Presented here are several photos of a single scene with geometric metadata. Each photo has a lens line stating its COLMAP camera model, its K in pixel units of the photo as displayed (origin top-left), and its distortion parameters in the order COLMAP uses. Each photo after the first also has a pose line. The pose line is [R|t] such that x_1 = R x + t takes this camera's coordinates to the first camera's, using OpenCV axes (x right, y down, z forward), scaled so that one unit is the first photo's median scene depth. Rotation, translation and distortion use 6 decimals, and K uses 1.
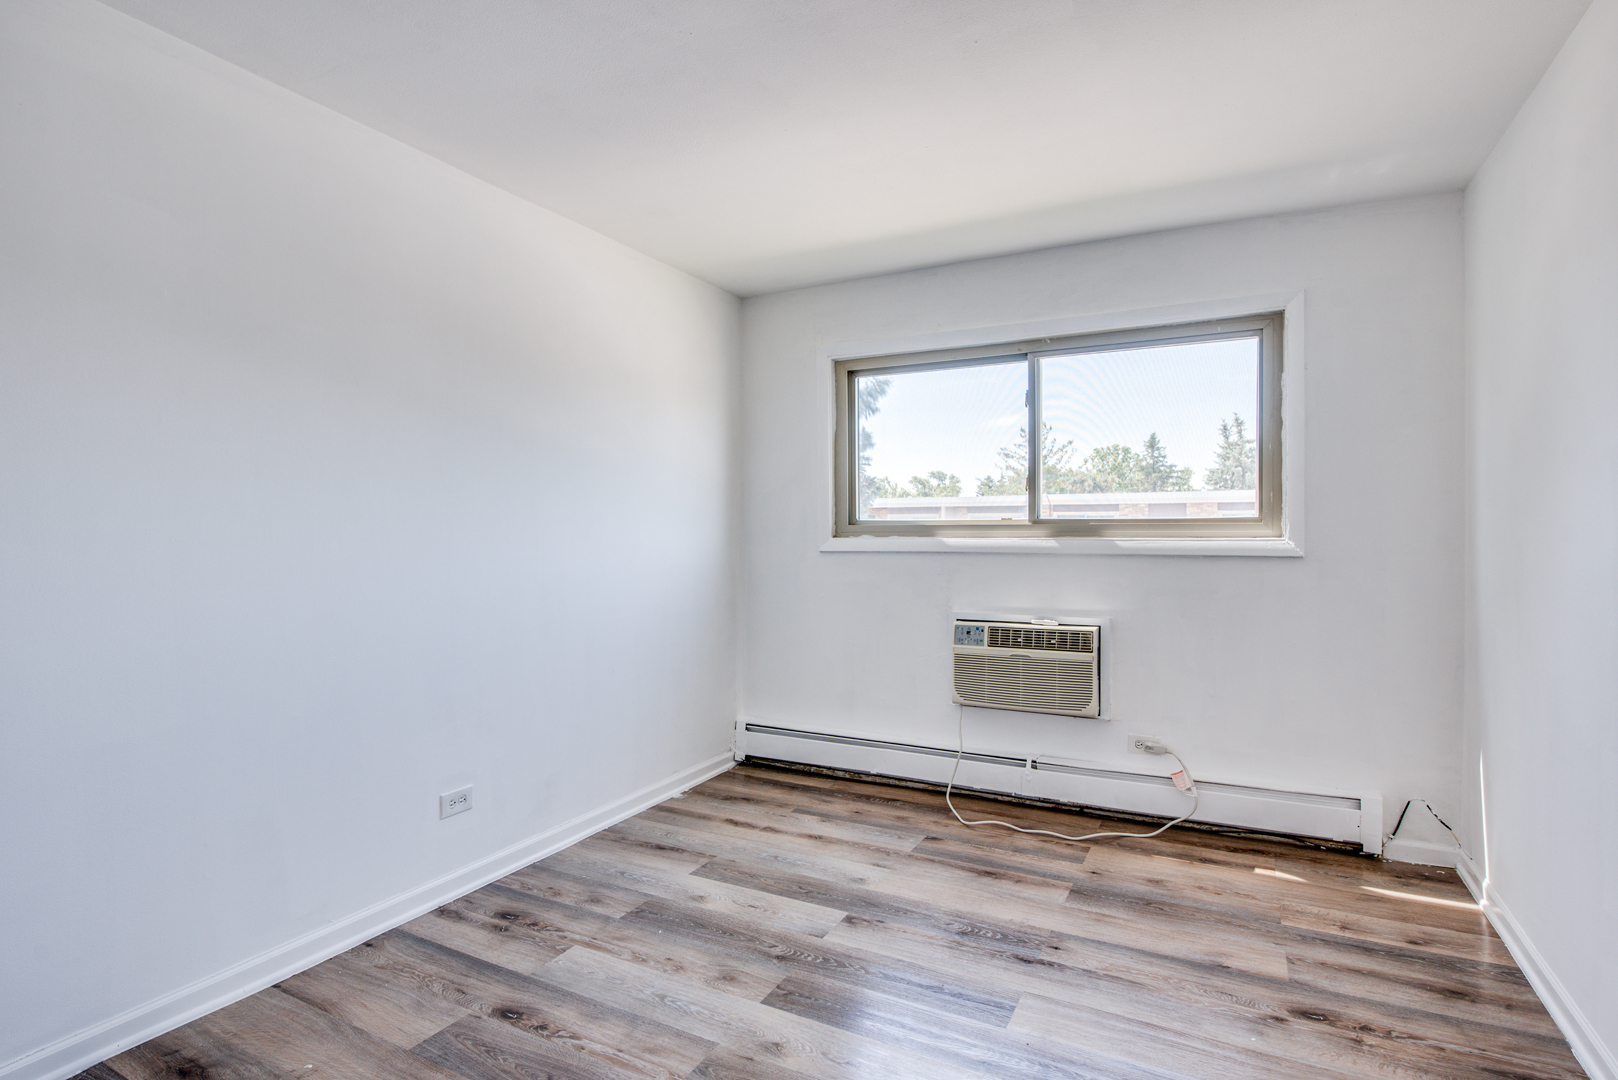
lens RADIAL K [[851.5, 0, 809.0], [0, 851.5, 540.0], [0, 0, 1]] dist [-0.000939, -0.000066]
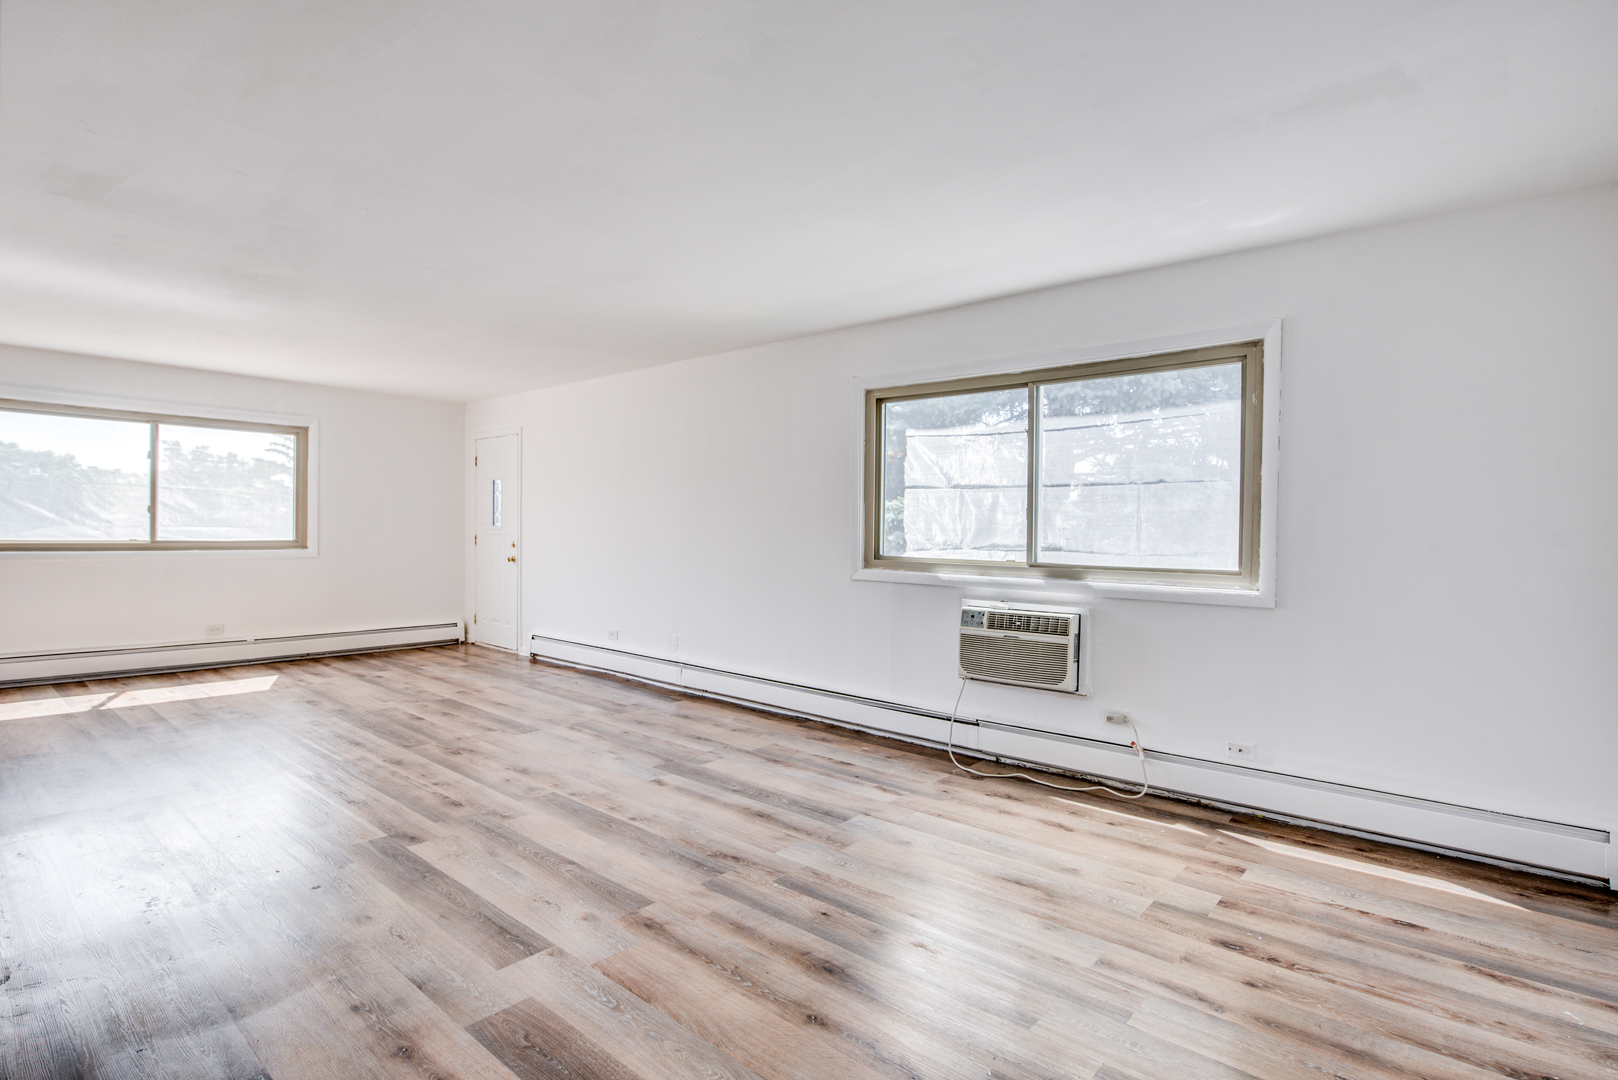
lens RADIAL K [[791.0, 0, 838.3], [0, 791.0, 565.7], [0, 0, 1]] dist [-0.041013, 0.000050]
pose [[0.979185, 0.023553, -0.201598, 0.227633], [-0.015940, 0.999100, 0.039304, -0.003731], [0.202343, -0.035273, 0.978679, -0.127077]]
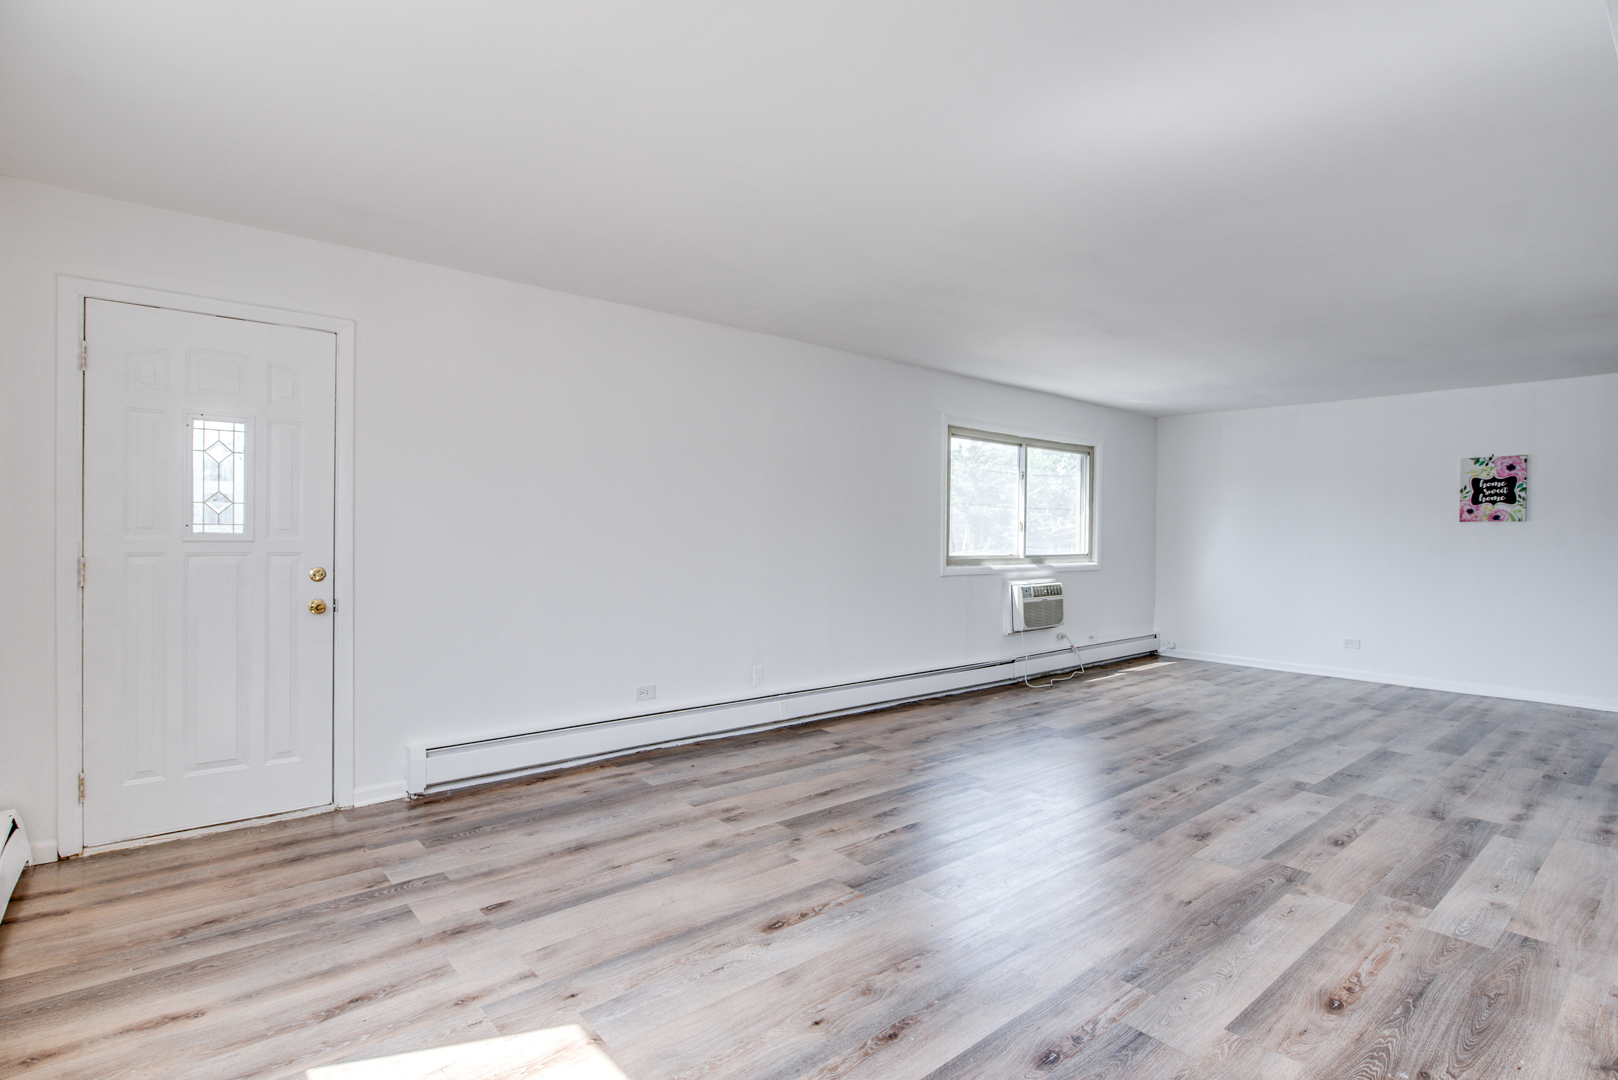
lens RADIAL K [[808.9, 0, 809.0], [0, 808.9, 540.0], [0, 0, 1]] dist [-0.011927, 0.000739]
pose [[0.371588, -0.005862, 0.928379, -1.650206], [-0.004439, 0.999957, 0.008091, -0.015725], [-0.928387, -0.007128, 0.371546, 0.795657]]
